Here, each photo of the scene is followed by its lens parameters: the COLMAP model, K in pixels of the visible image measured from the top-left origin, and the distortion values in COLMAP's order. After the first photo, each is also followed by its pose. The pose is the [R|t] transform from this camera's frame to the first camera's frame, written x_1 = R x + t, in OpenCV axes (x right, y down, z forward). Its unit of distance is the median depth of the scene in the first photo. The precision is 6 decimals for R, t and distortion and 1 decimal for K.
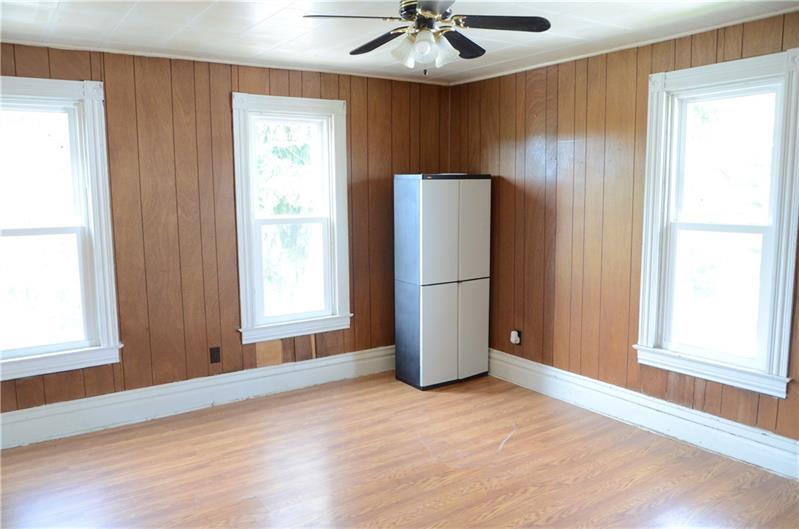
lens RADIAL K [[617.6, 0, 400.4], [0, 617.6, 267.7], [0, 0, 1]] dist [-0.045299, 0.003452]
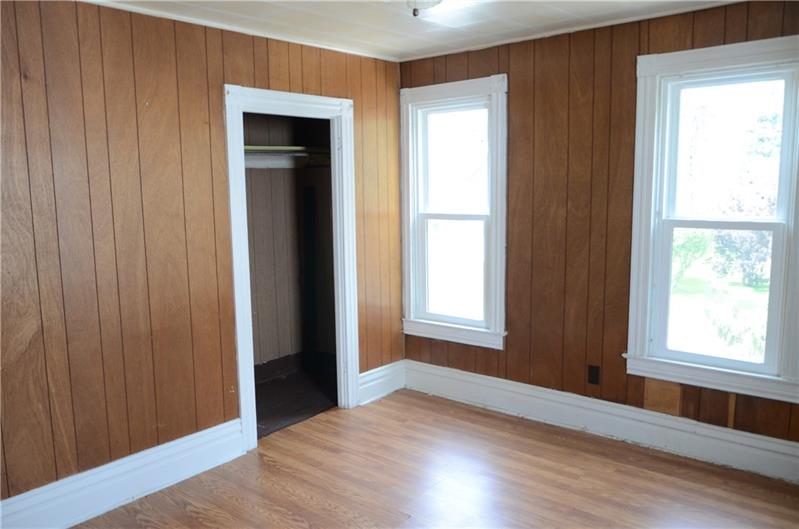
lens RADIAL K [[617.6, 0, 400.4], [0, 617.6, 267.7], [0, 0, 1]] dist [-0.045299, 0.003452]
pose [[0.265910, 0.135709, -0.954398, 0.438739], [-0.105022, 0.988227, 0.111258, -0.074319], [0.958260, 0.070648, 0.277032, 0.521844]]
